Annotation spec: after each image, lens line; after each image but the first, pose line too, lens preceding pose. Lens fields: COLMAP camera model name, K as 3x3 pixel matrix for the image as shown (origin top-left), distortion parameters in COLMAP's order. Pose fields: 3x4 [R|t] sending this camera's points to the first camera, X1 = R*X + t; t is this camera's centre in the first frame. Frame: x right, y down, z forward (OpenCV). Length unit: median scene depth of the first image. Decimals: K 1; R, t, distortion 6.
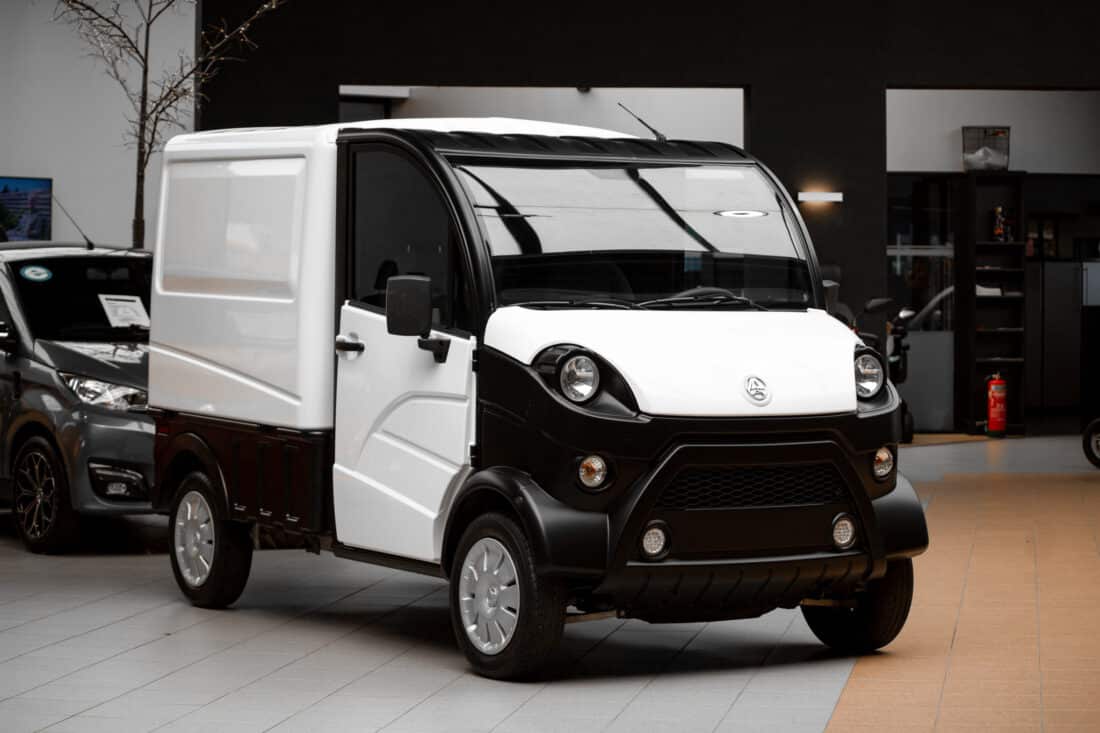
lens RADIAL K [[2858.9, 0, 550.0], [0, 2858.9, 366.5], [0, 0, 1]] dist [-0.278695, 0.771671]
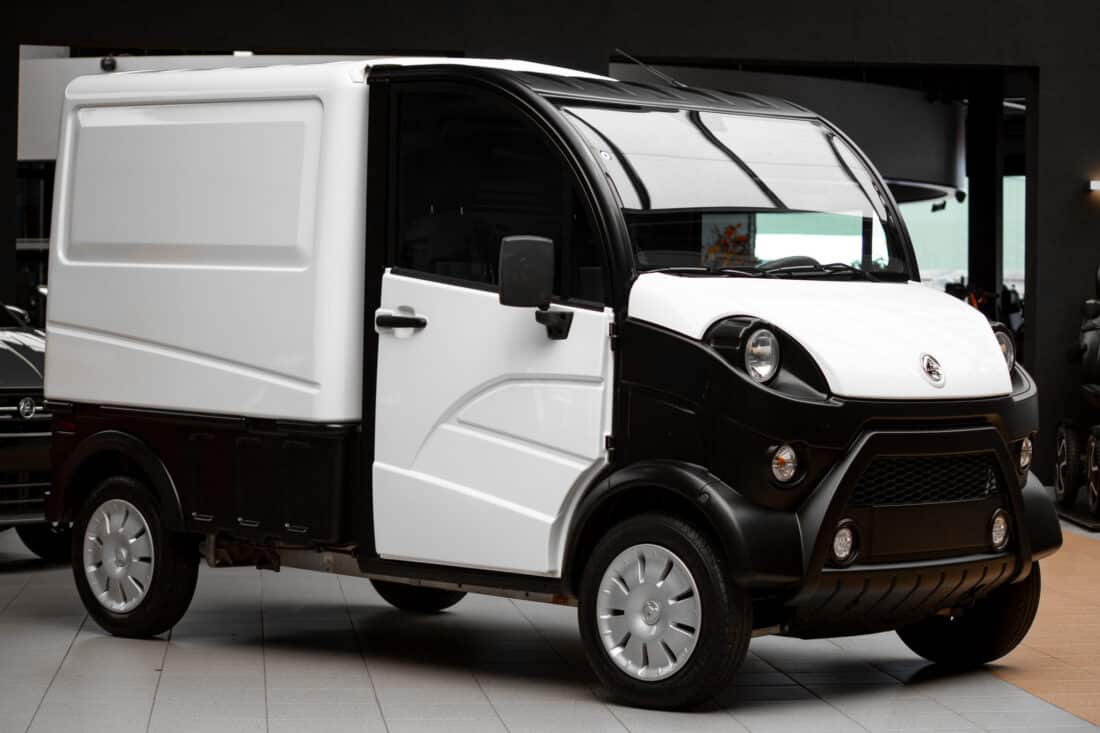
lens RADIAL K [[2858.9, 0, 550.0], [0, 2858.9, 366.5], [0, 0, 1]] dist [-0.278695, 0.771671]
pose [[0.960972, -0.001603, 0.276642, -0.276067], [0.003450, 0.999975, -0.006191, 0.012101], [-0.276626, 0.006903, 0.960953, 0.188276]]
